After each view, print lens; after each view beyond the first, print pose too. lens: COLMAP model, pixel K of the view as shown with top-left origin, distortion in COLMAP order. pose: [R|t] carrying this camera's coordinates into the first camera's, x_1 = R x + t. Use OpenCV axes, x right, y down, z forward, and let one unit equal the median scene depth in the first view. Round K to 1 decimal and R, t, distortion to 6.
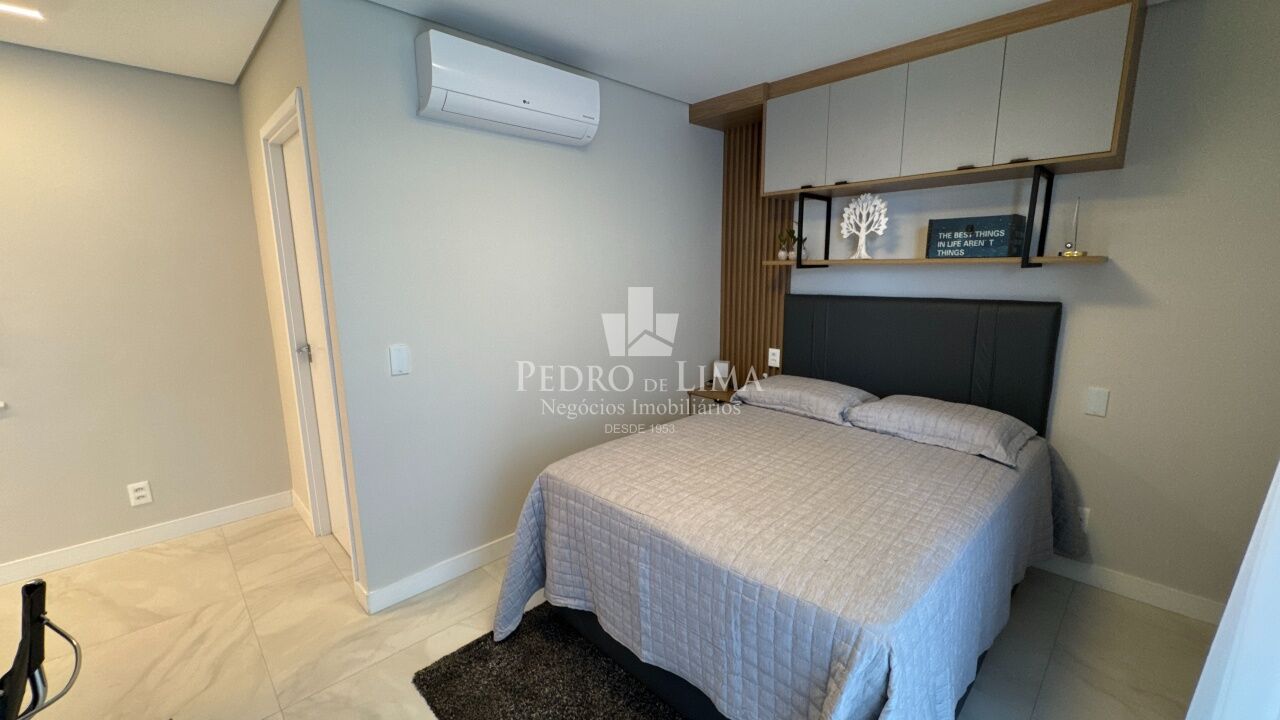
lens RADIAL K [[511.2, 0, 640.0], [0, 511.2, 360.0], [0, 0, 1]] dist [-0.005305, 0.000467]
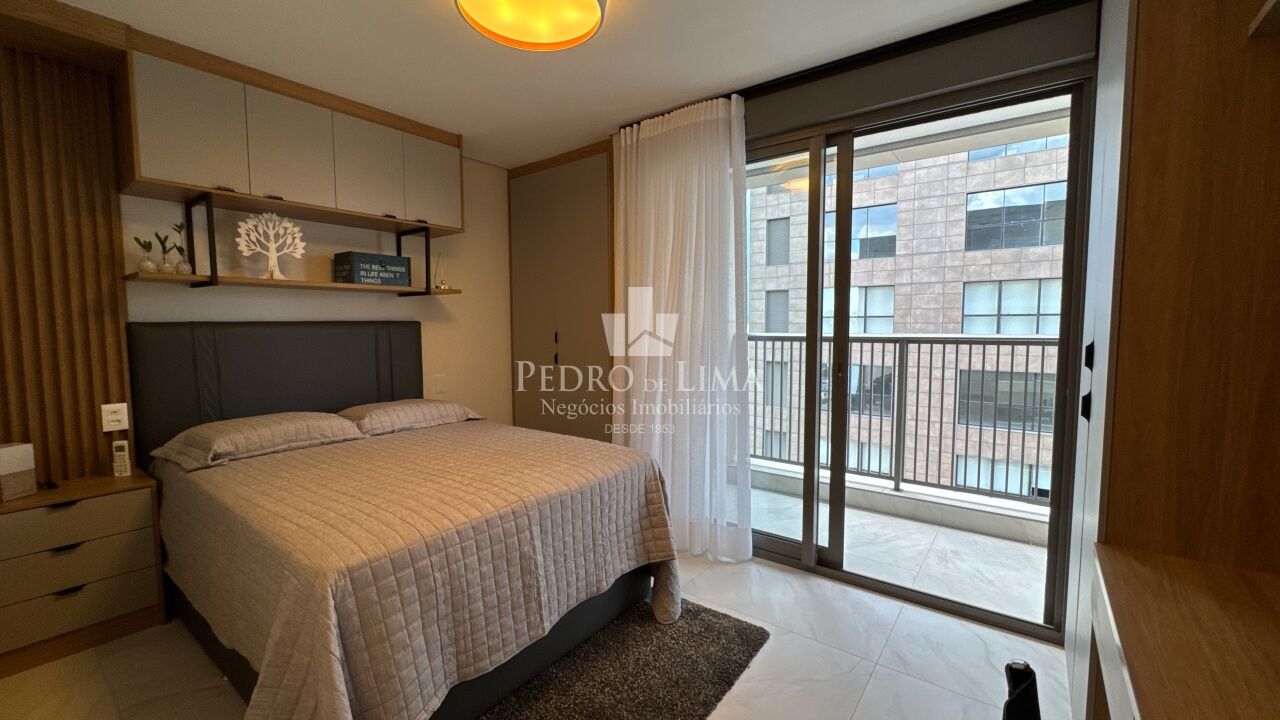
lens RADIAL K [[511.2, 0, 640.0], [0, 511.2, 360.0], [0, 0, 1]] dist [-0.005305, 0.000467]
pose [[-0.147267, -0.062208, 0.987139, -0.630952], [0.182224, 0.979230, 0.088895, -0.014943], [-0.972166, 0.192971, -0.132872, 0.515654]]
